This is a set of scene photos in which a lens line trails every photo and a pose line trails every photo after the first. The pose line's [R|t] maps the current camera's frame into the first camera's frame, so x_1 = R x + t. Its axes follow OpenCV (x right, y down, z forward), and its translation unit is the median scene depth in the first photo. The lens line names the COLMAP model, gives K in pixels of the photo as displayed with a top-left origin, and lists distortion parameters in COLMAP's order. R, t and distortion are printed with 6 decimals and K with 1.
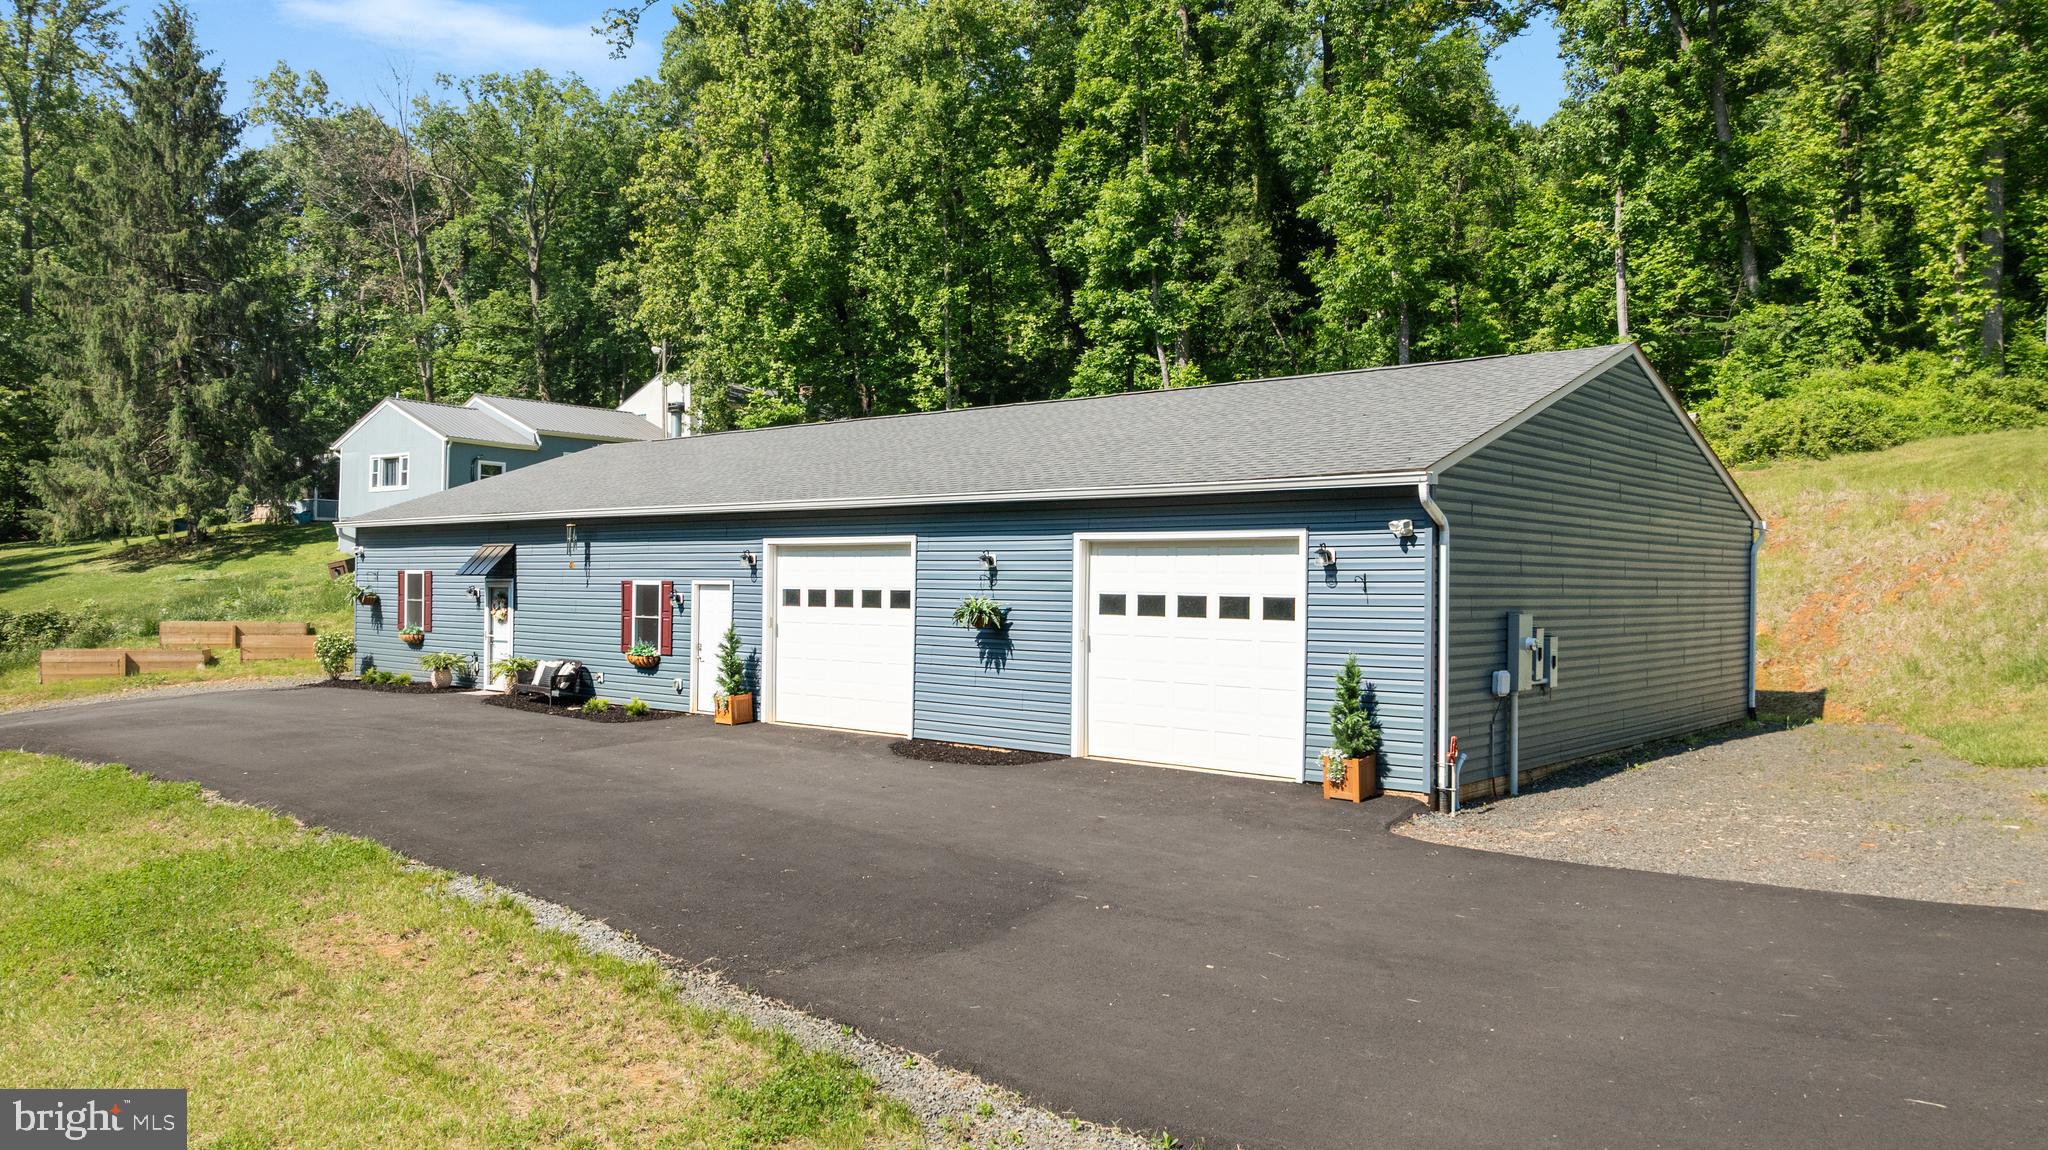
lens RADIAL K [[1418.7, 0, 1021.5], [0, 1418.7, 605.5], [0, 0, 1]] dist [-0.041293, 0.034780]
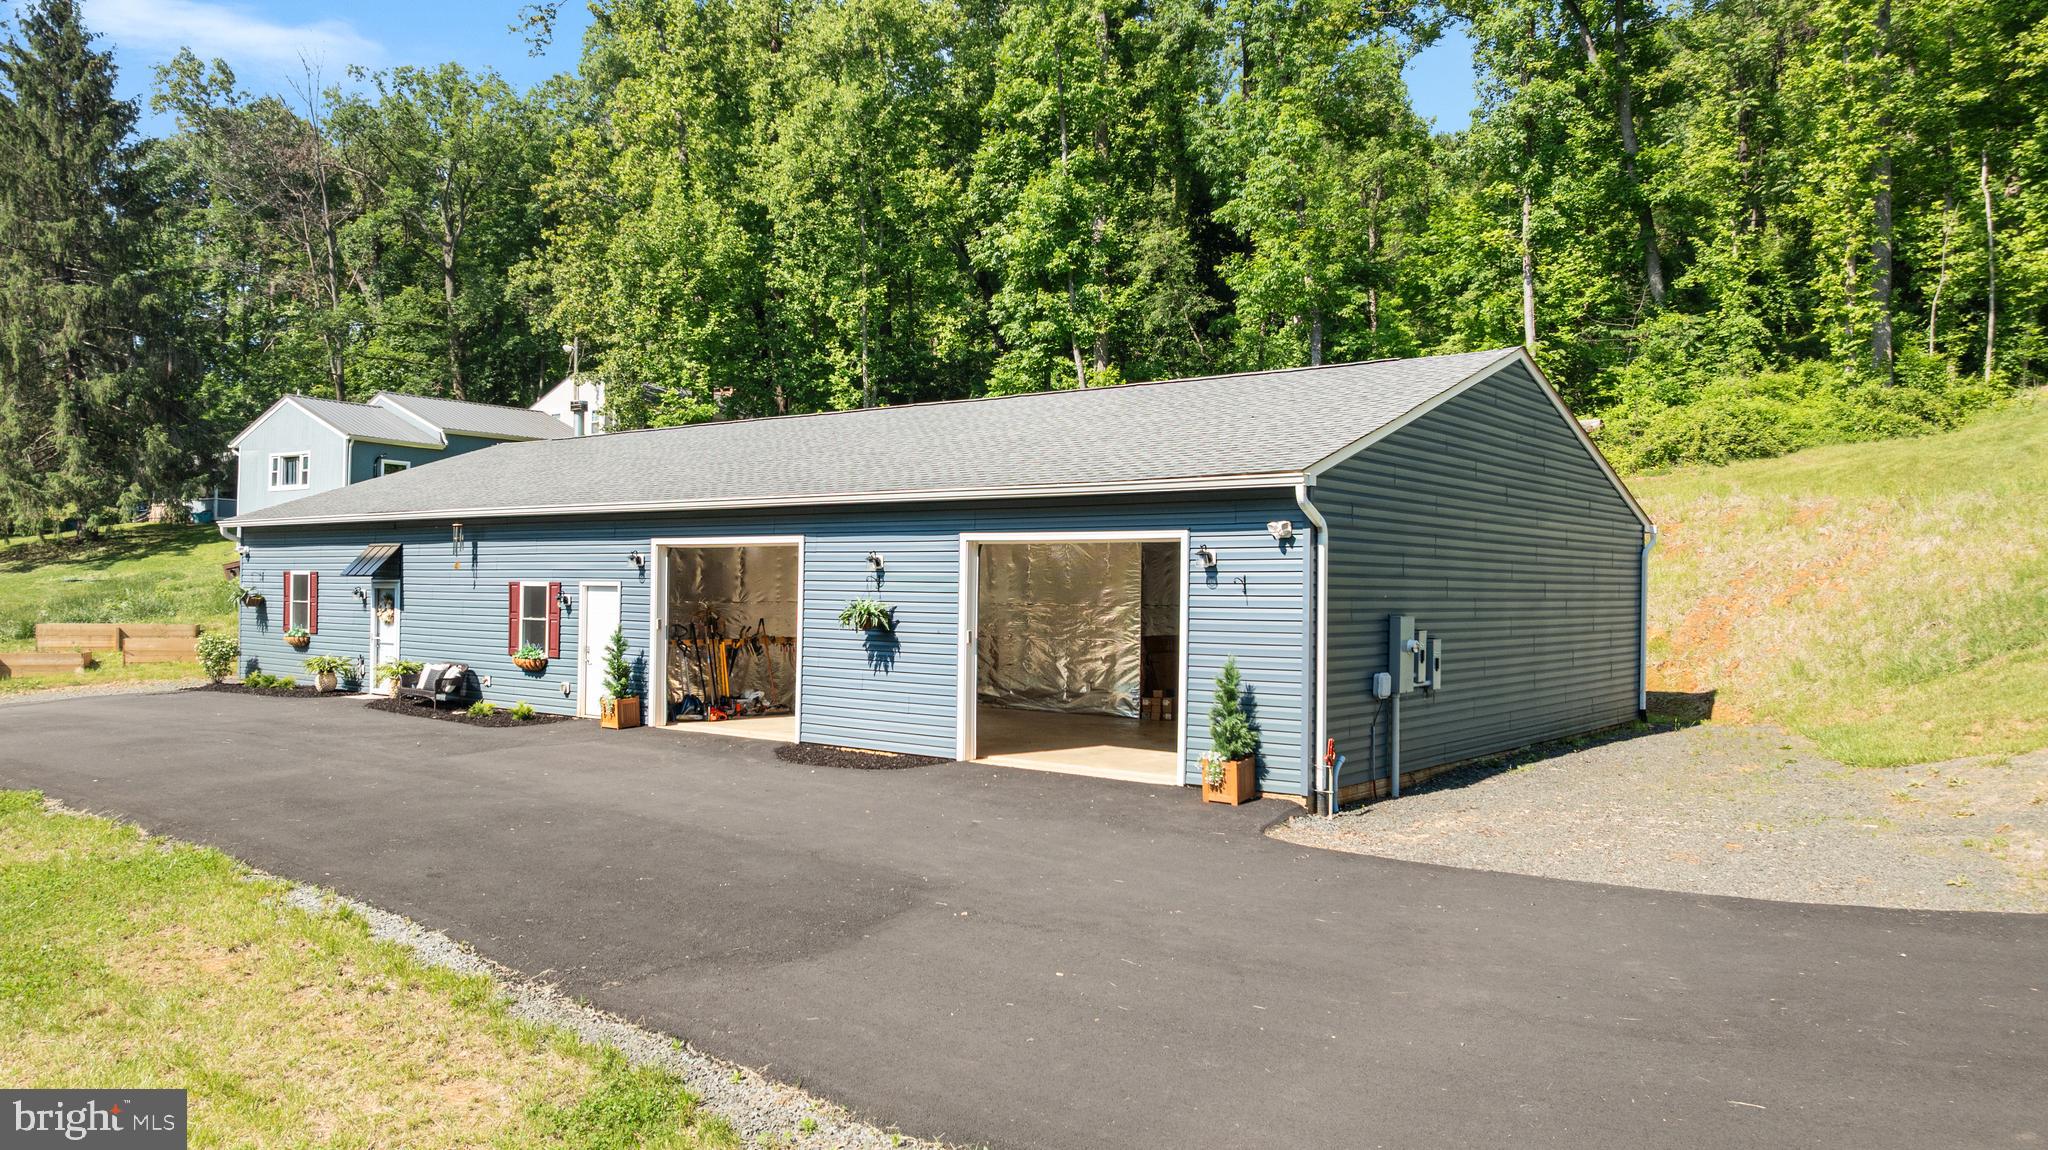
lens RADIAL K [[1418.7, 0, 1021.5], [0, 1418.7, 605.5], [0, 0, 1]] dist [-0.041293, 0.034780]
pose [[0.998876, 0.001550, 0.047383, 0.014069], [-0.001416, 0.999995, -0.002861, 0.000689], [-0.047387, 0.002791, 0.998873, 0.005244]]
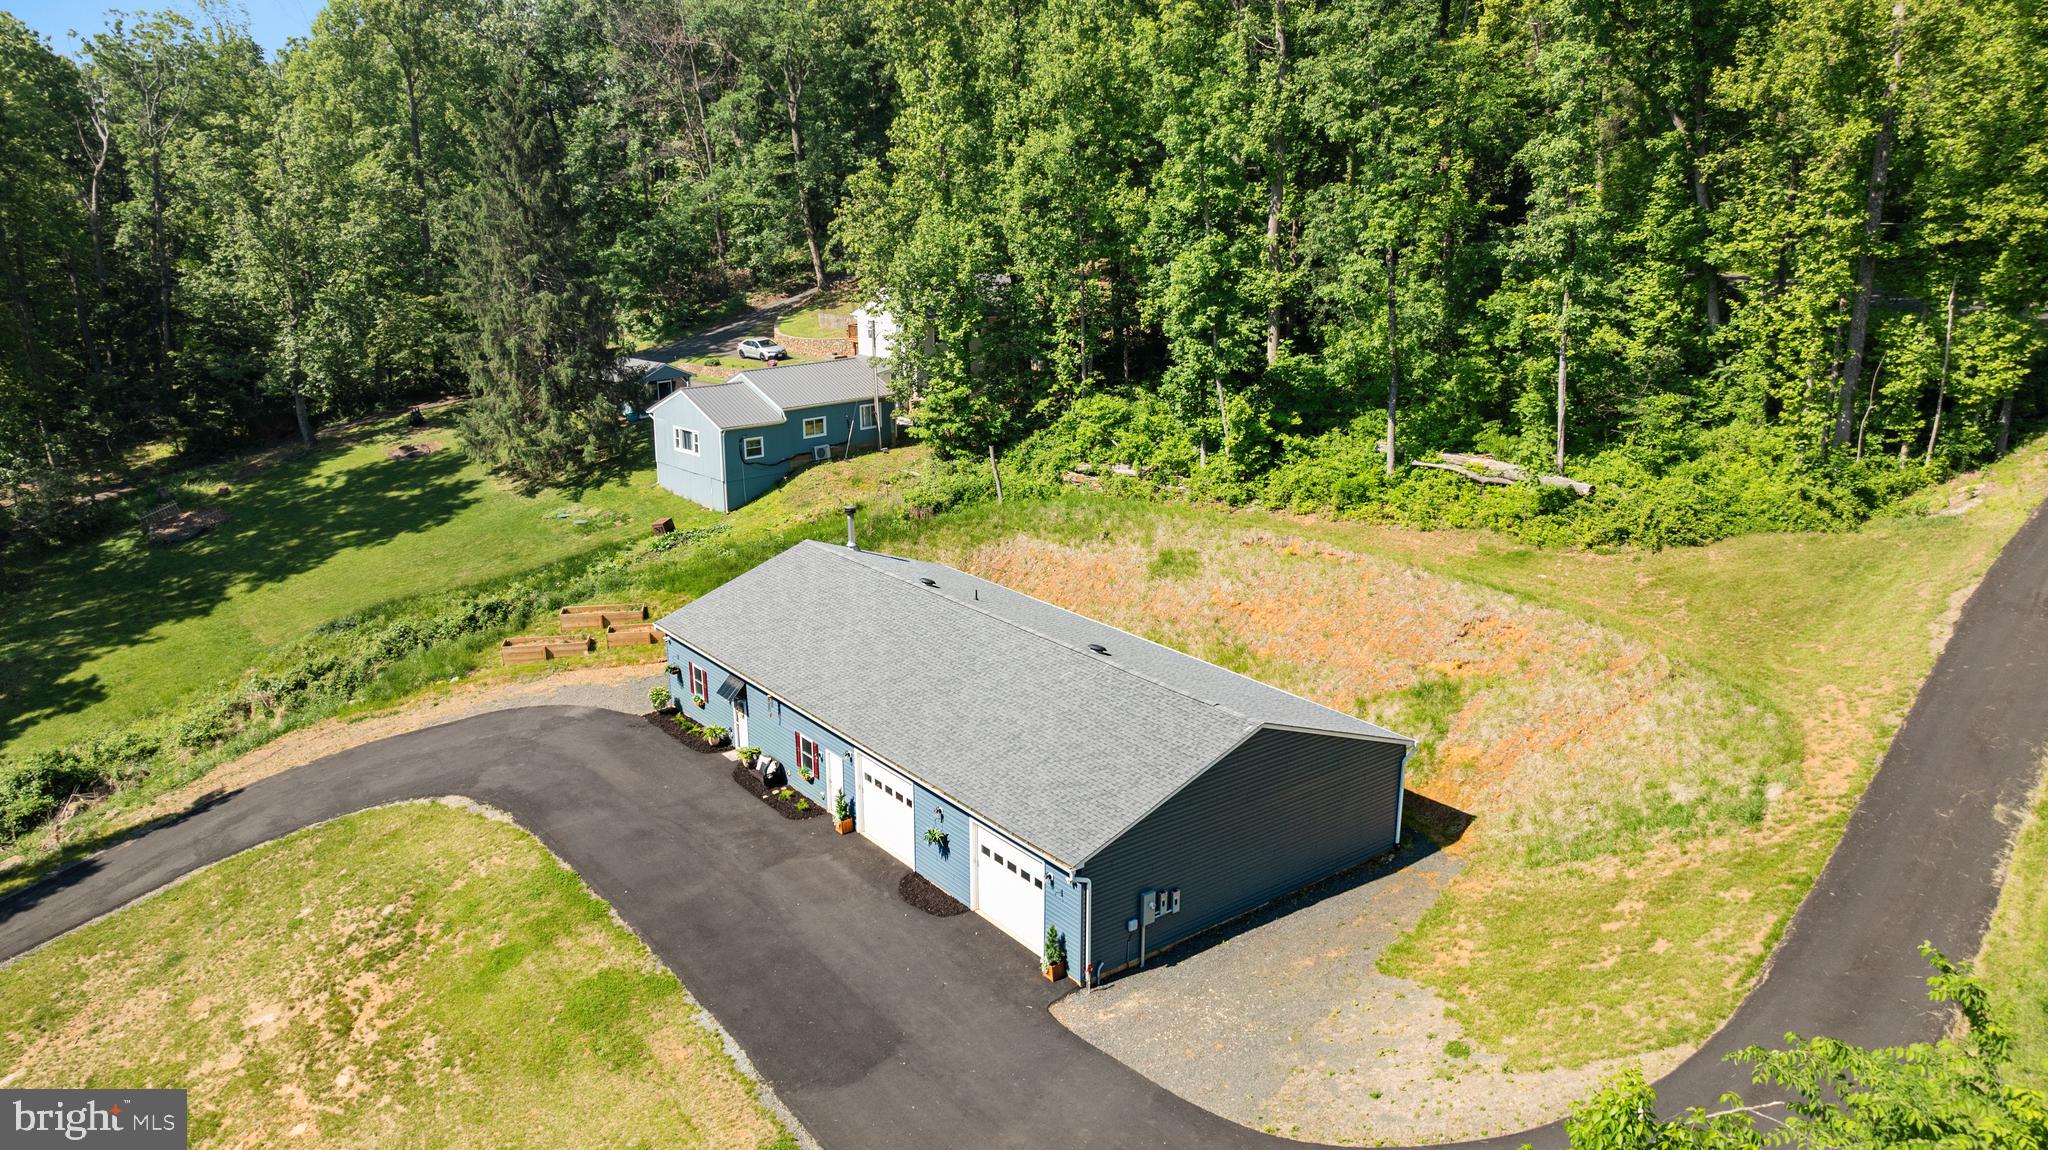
lens RADIAL K [[1422.4, 0, 1024.0], [0, 1422.4, 575.0], [0, 0, 1]] dist [-0.013934, 0.003062]
pose [[0.977260, 0.039212, -0.208387, 0.238265], [0.017299, 0.964734, 0.262659, -0.417524], [0.211338, -0.260291, 0.942117, -0.399537]]
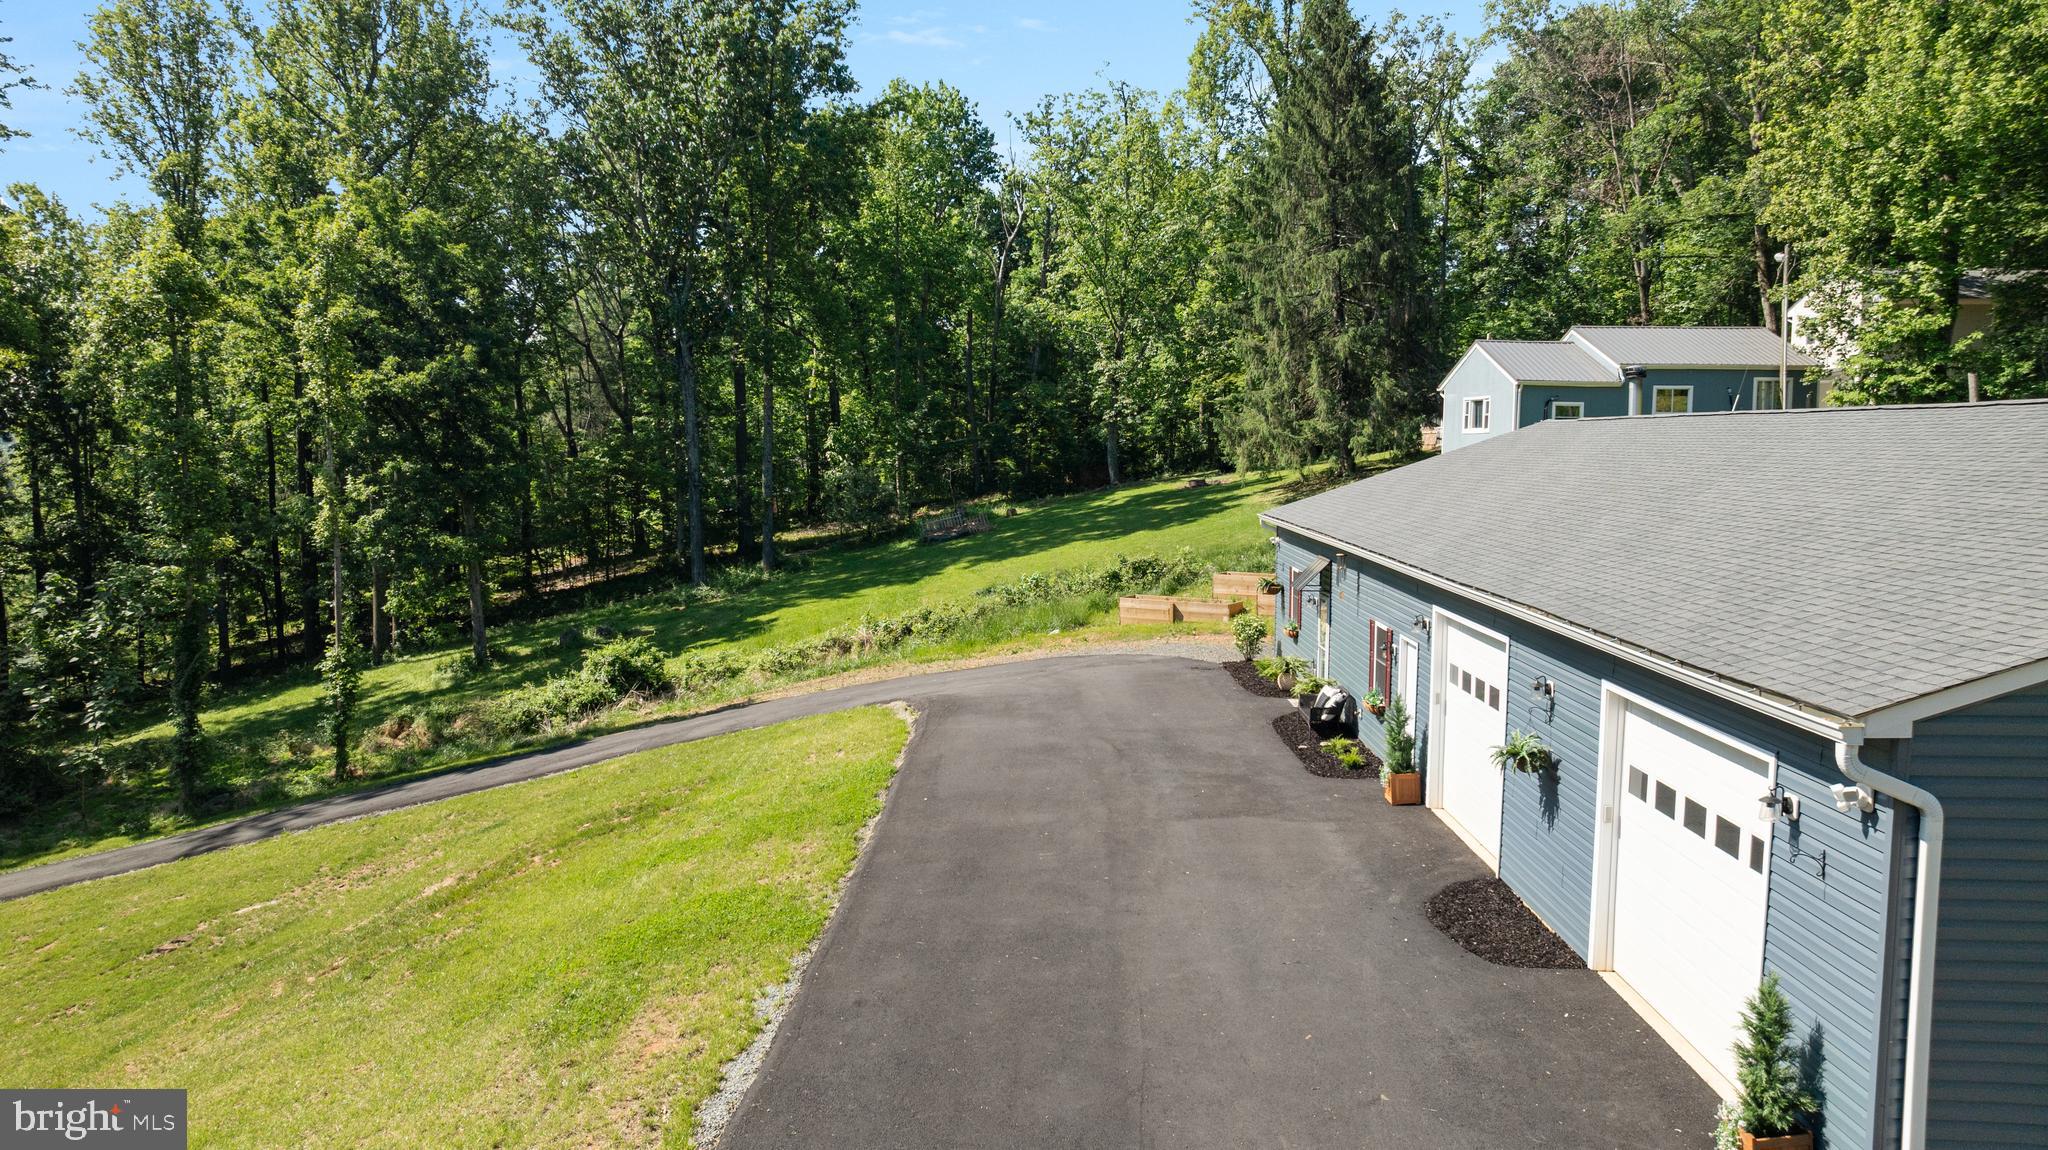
lens RADIAL K [[1422.4, 0, 1024.0], [0, 1422.4, 575.0], [0, 0, 1]] dist [-0.013934, 0.003062]
pose [[0.630931, 0.062519, -0.773316, 0.179767], [-0.005990, 0.997111, 0.075725, -0.068765], [0.775816, -0.043145, 0.629482, 0.124696]]
